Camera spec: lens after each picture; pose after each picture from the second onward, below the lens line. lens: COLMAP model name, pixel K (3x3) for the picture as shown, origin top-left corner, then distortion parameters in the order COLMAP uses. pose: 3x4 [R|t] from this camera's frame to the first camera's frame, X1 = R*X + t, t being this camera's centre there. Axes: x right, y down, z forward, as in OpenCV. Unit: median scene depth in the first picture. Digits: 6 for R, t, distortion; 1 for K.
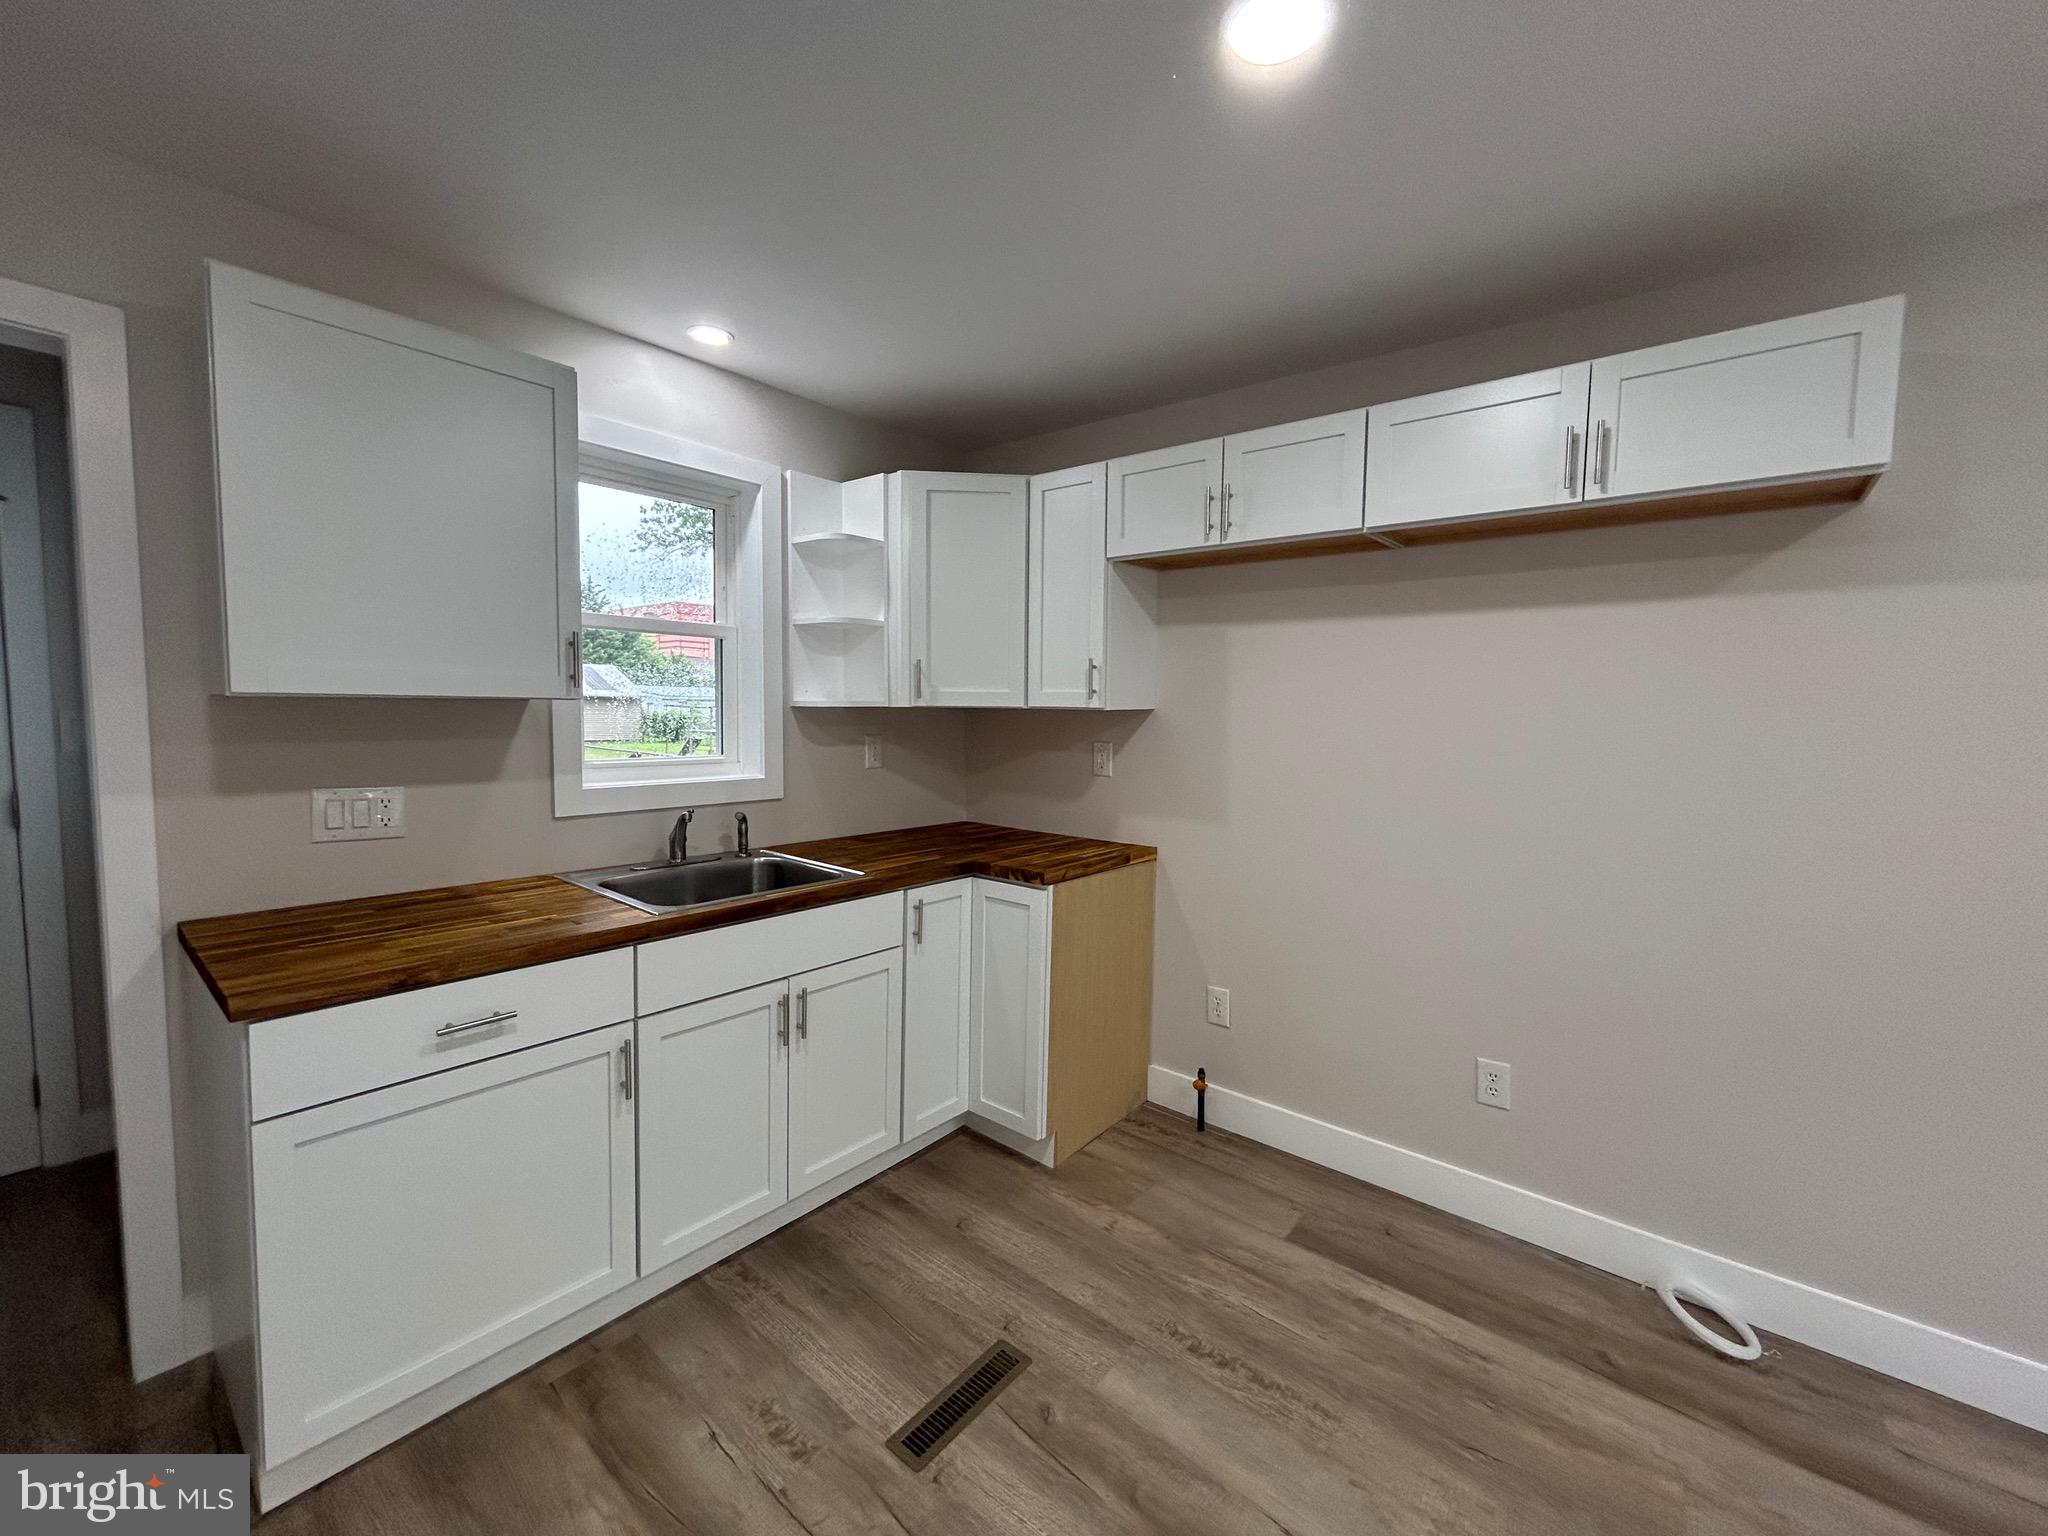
lens RADIAL K [[832.8, 0, 1024.4], [0, 832.8, 760.0], [0, 0, 1]] dist [0.003441, 0.000276]
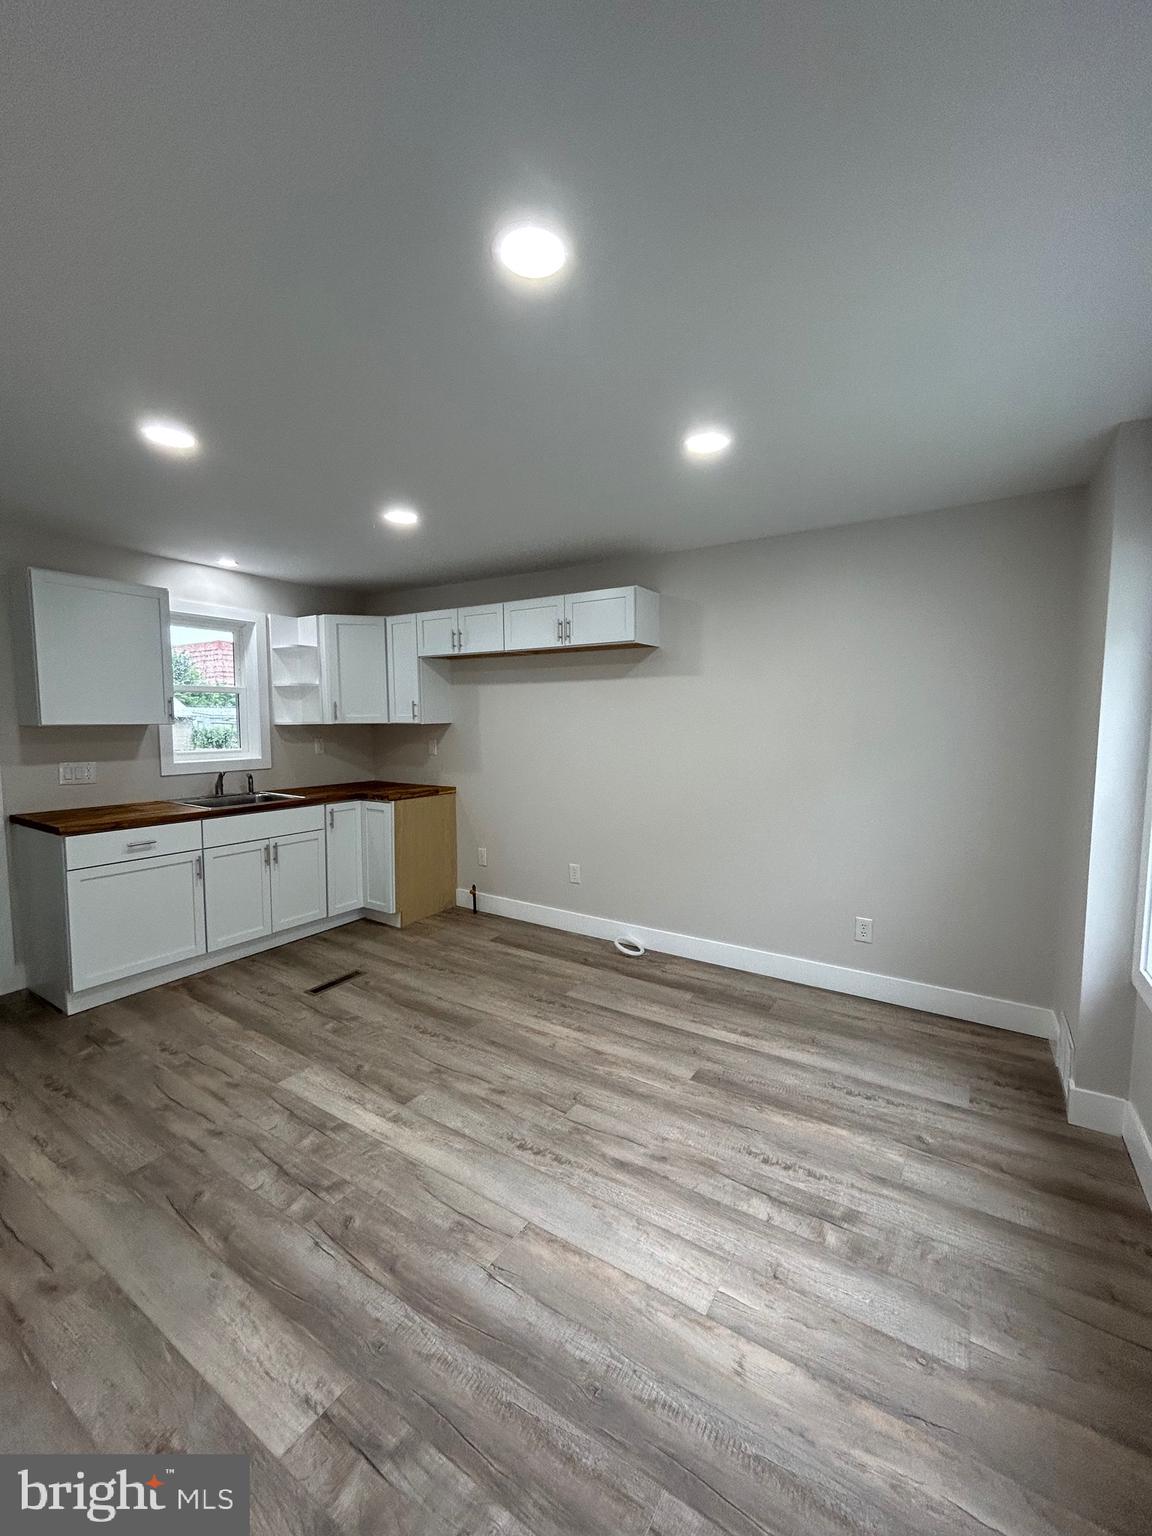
lens RADIAL K [[624.6, 0, 575.8], [0, 624.6, 764.7], [0, 0, 1]] dist [0.003441, 0.000276]
pose [[0.992598, -0.025643, 0.118712, 0.362108], [0.024443, 0.999634, 0.011555, 0.046791], [-0.118964, -0.008568, 0.992862, -0.837469]]
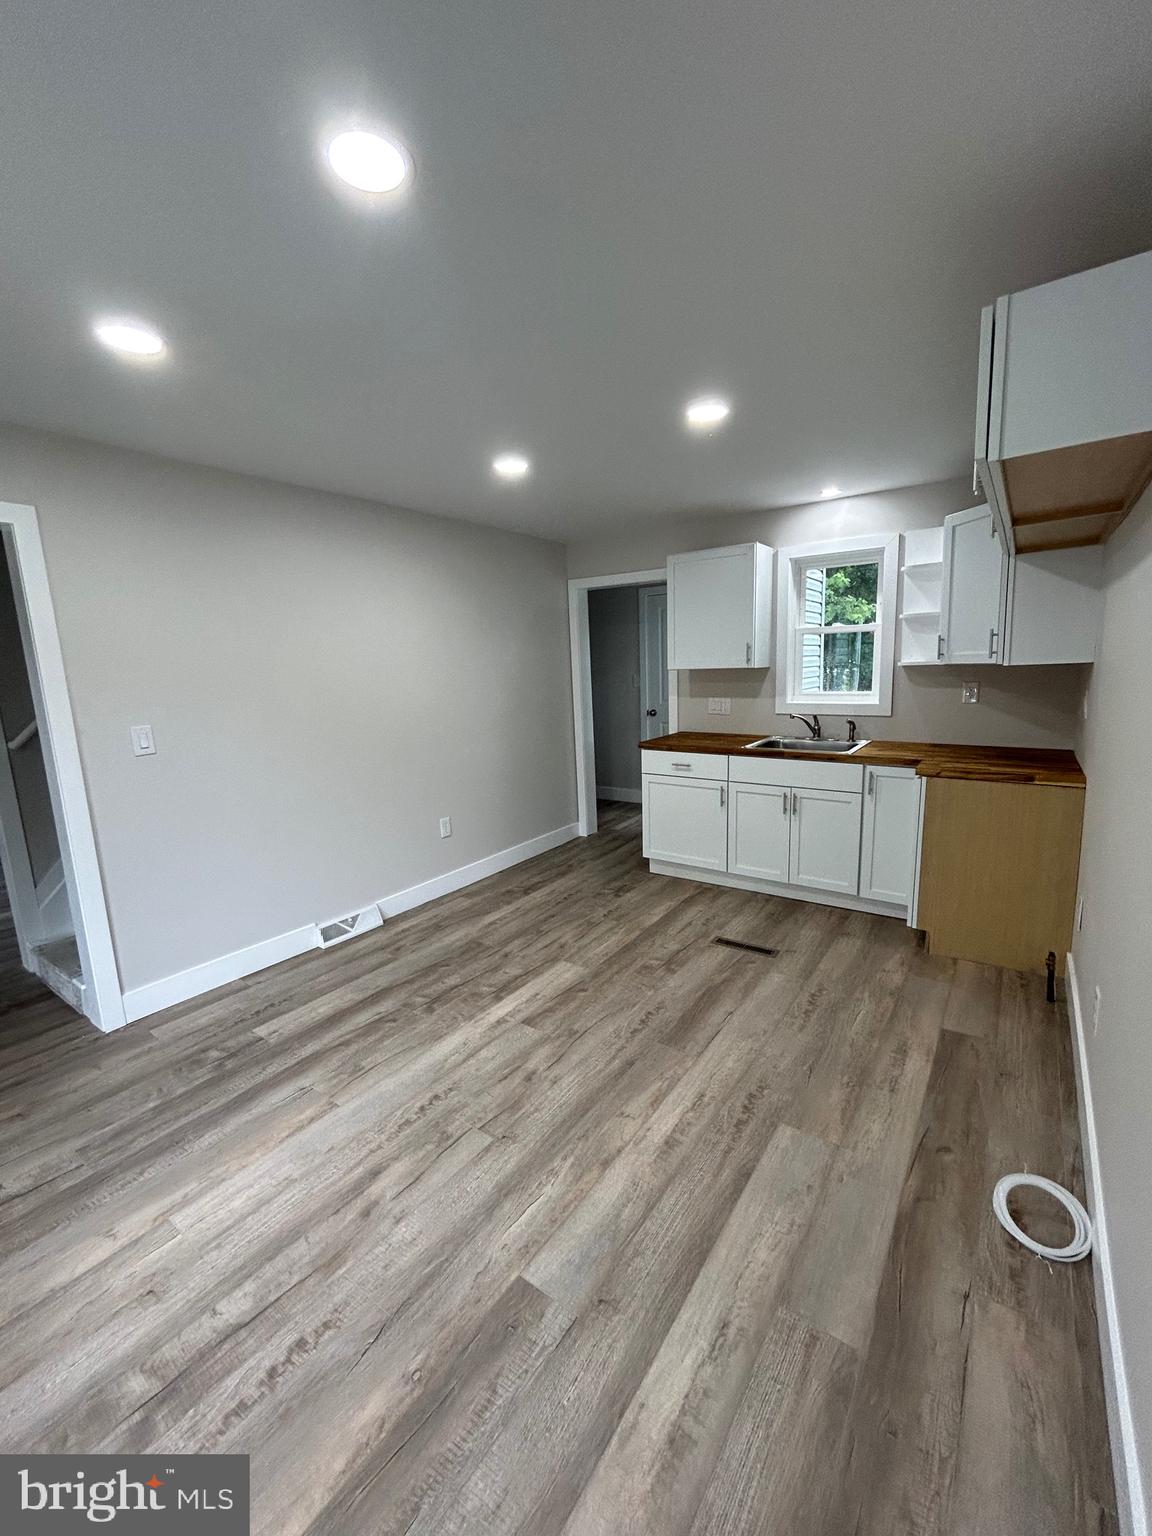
lens RADIAL K [[624.6, 0, 579.0], [0, 624.6, 766.3], [0, 0, 1]] dist [0.003441, 0.000276]
pose [[0.069603, 0.142834, -0.987296, 1.297775], [-0.030450, 0.989539, 0.141012, -0.022147], [0.997110, 0.020249, 0.073224, 0.267079]]
